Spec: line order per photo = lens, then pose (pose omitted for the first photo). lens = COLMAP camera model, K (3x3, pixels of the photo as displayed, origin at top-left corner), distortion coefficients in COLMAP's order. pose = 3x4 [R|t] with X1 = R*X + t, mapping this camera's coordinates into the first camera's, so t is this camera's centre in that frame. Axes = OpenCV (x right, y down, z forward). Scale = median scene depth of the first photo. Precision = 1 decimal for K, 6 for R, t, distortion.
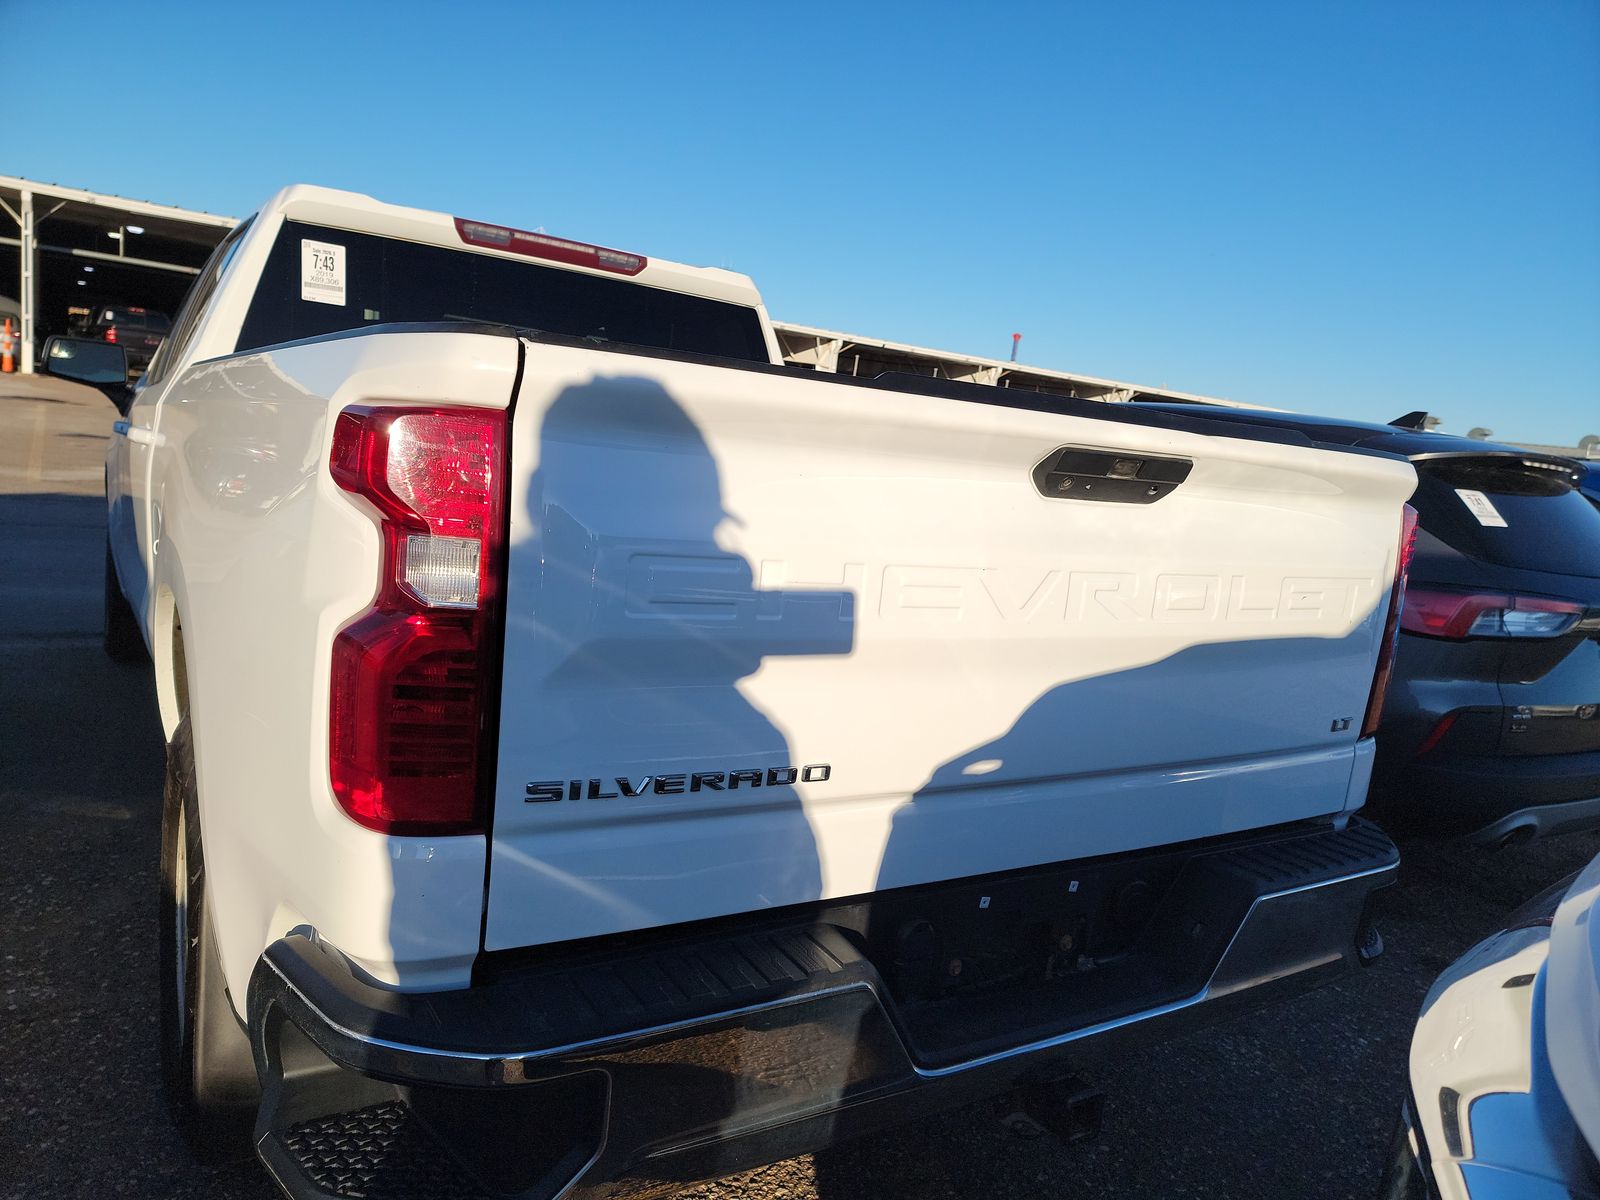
lens RADIAL K [[1128.7, 0, 829.6], [0, 1128.7, 613.5], [0, 0, 1]] dist [0.074578, -0.057112]
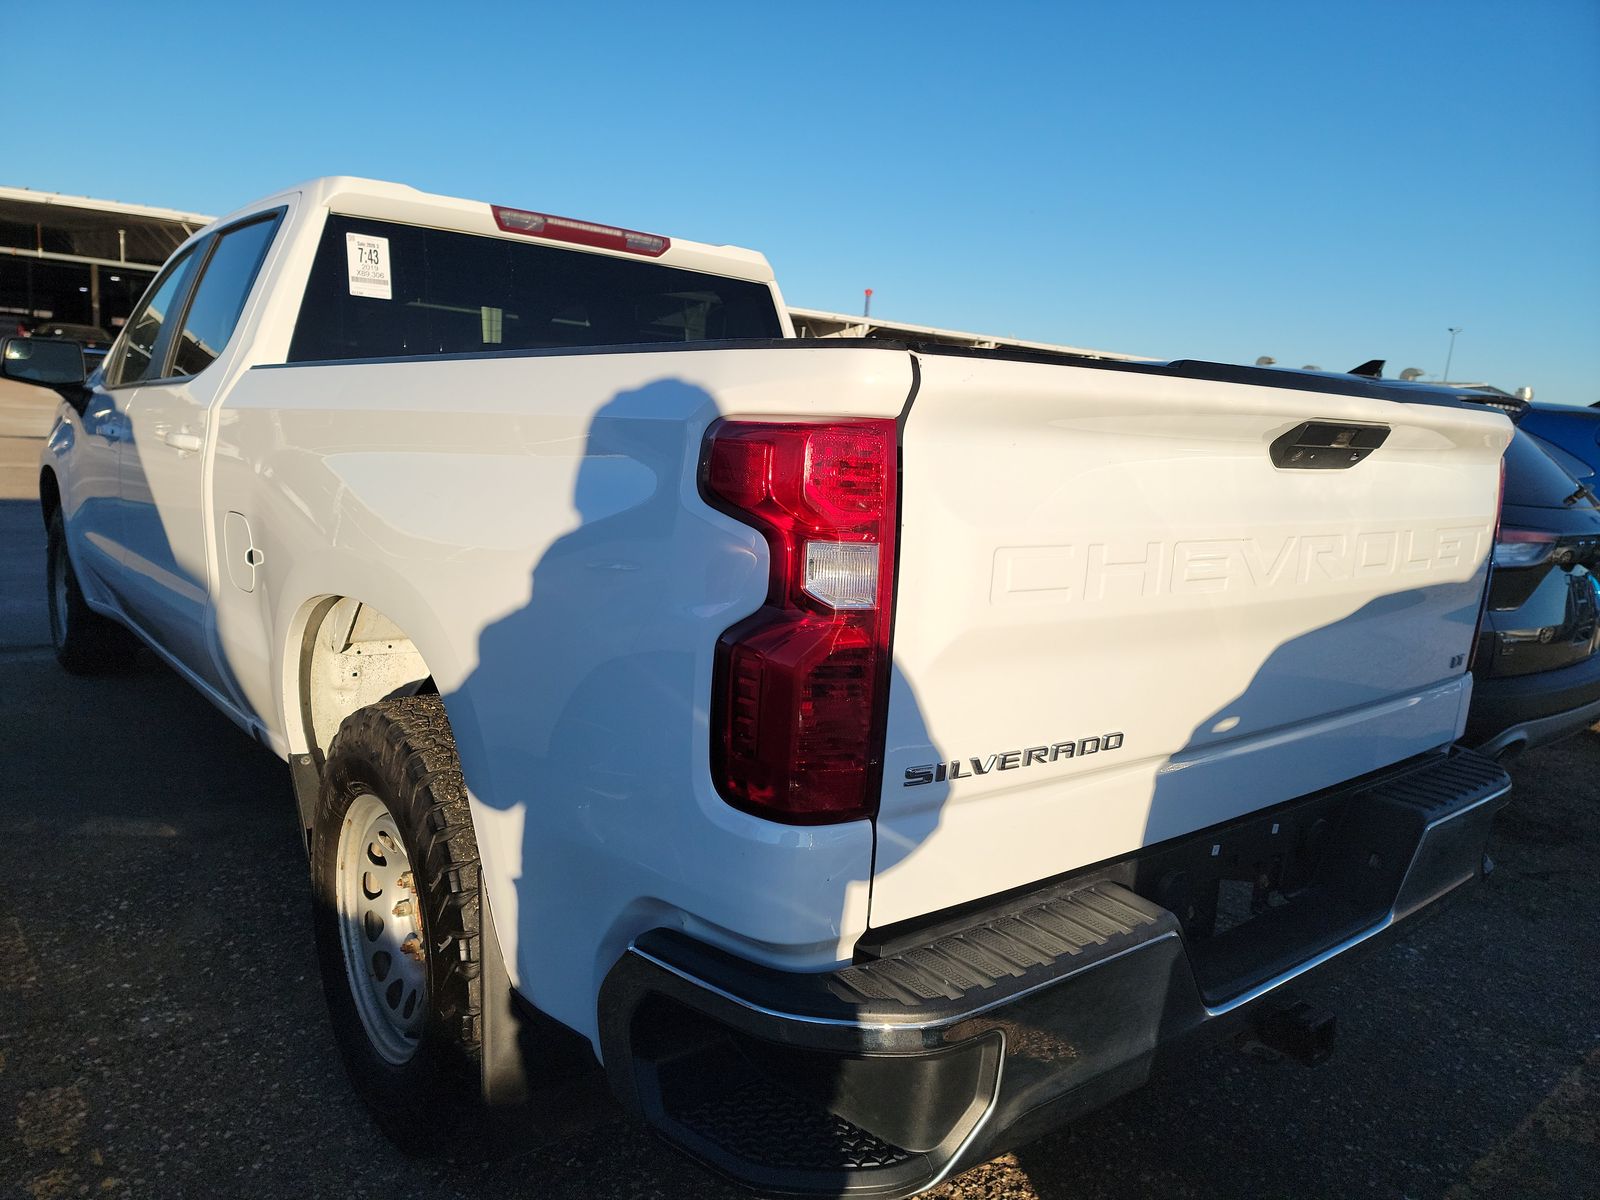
lens RADIAL K [[1130.4, 0, 800.0], [0, 1130.4, 600.0], [0, 0, 1]] dist [0.084143, -0.075832]
pose [[0.993724, -0.059319, 0.094832, -0.187120], [0.057173, 0.998046, 0.025196, -0.016419], [-0.096141, -0.019616, 0.995174, -0.016421]]
